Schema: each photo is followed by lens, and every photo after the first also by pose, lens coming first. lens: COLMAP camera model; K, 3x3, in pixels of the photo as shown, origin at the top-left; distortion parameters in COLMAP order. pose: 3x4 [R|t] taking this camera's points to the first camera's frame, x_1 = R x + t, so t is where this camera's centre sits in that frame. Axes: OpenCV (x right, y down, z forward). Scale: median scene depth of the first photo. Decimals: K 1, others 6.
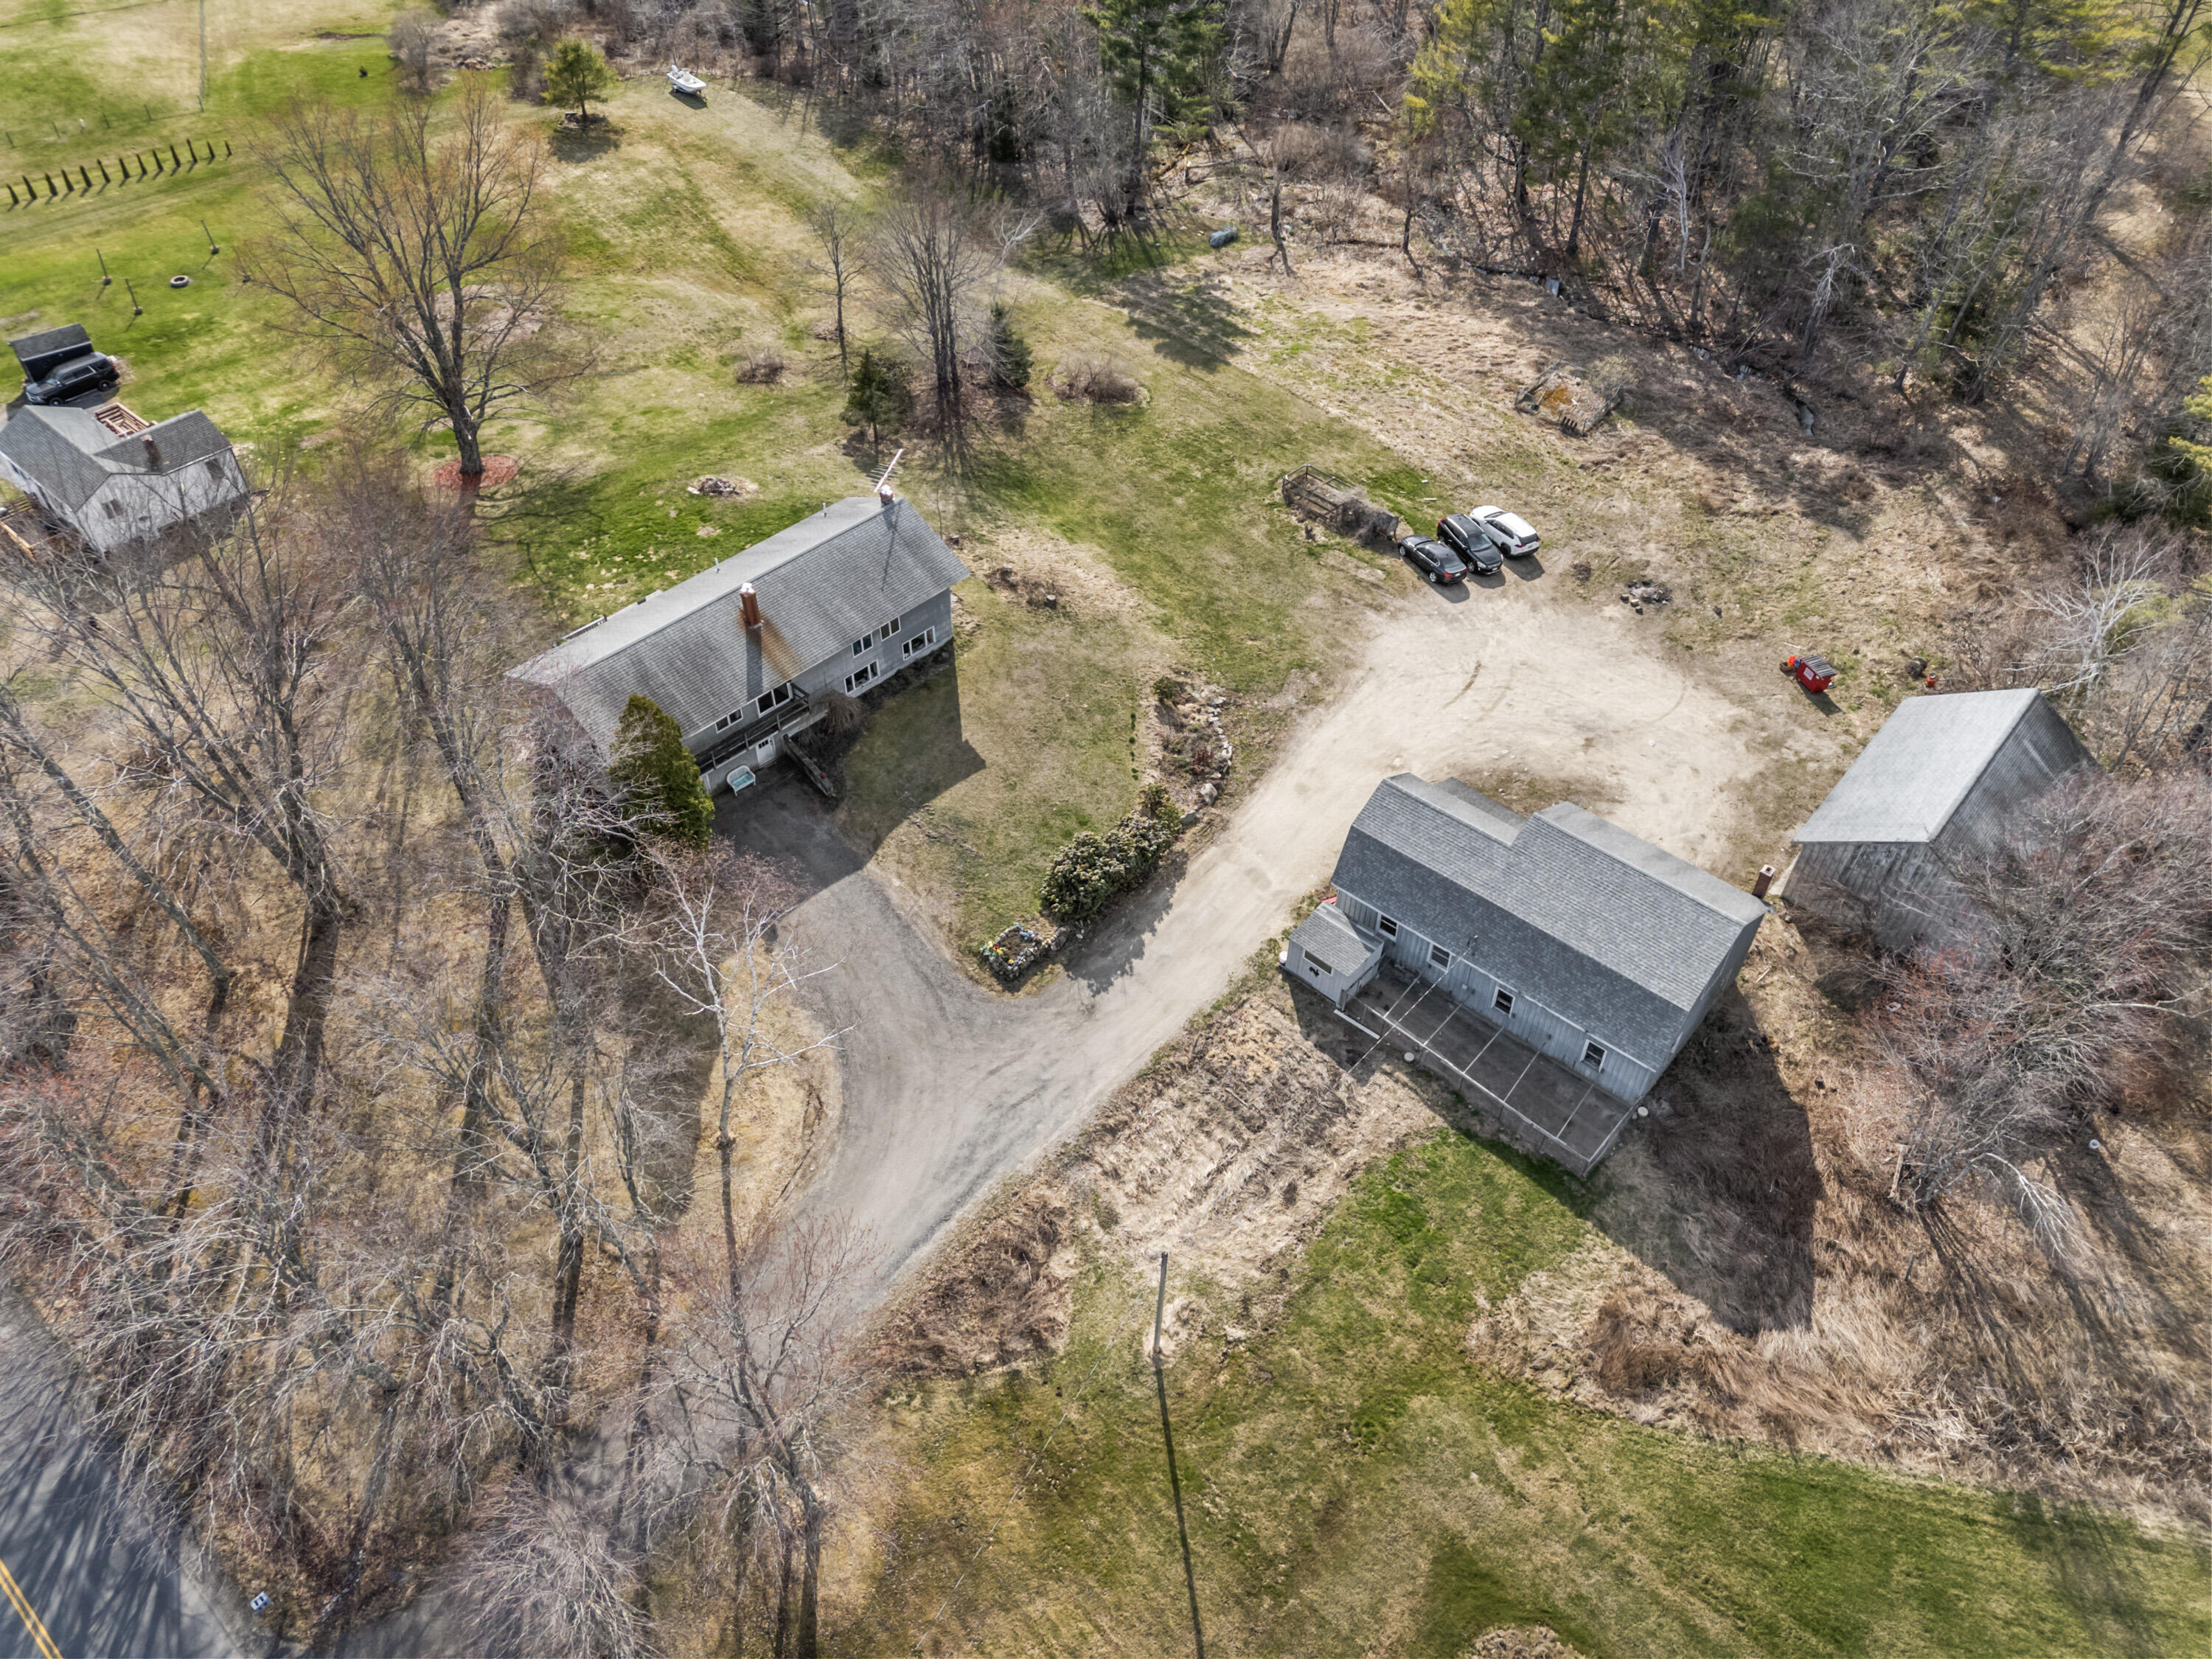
lens RADIAL K [[1616.2, 0, 1106.0], [0, 1616.2, 829.5], [0, 0, 1]] dist [0.096087, -0.091038]
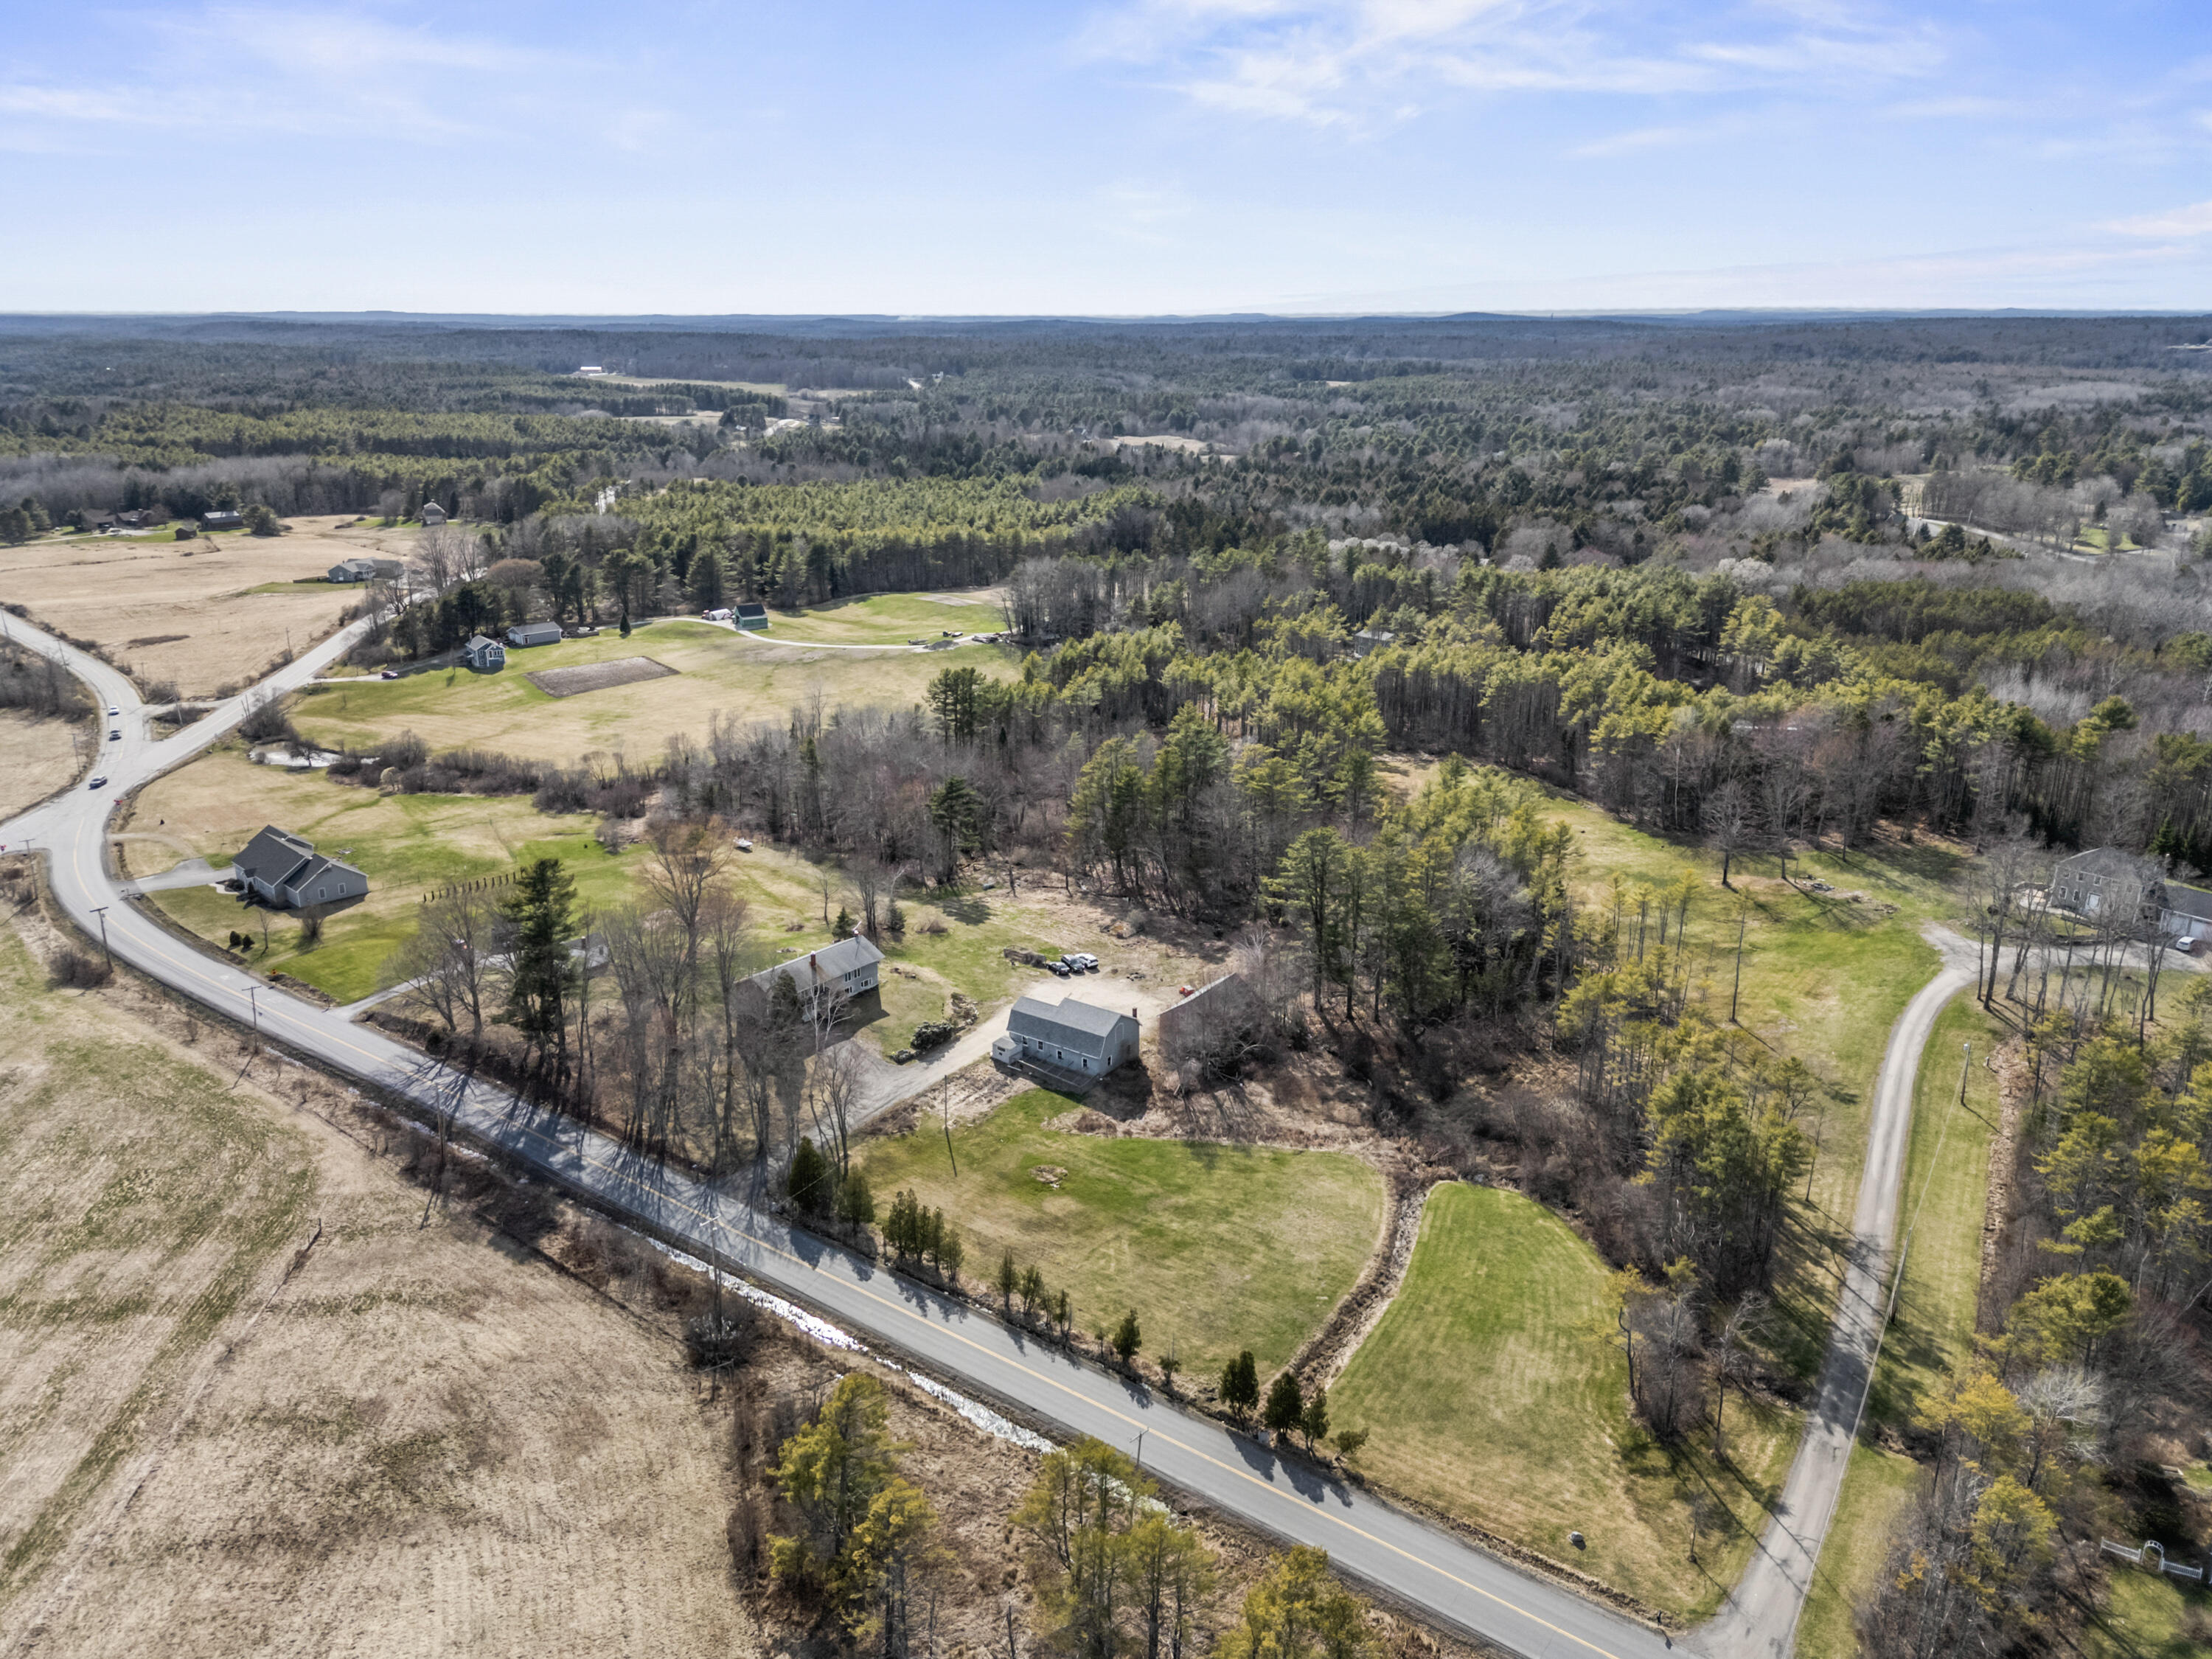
lens RADIAL K [[1630.2, 0, 1106.0], [0, 1630.2, 829.5], [0, 0, 1]] dist [0.080100, -0.086586]
pose [[0.995760, -0.028971, 0.087311, 0.059555], [0.066339, 0.883684, -0.463359, 0.988385], [-0.063731, 0.467186, 0.881859, -1.653943]]
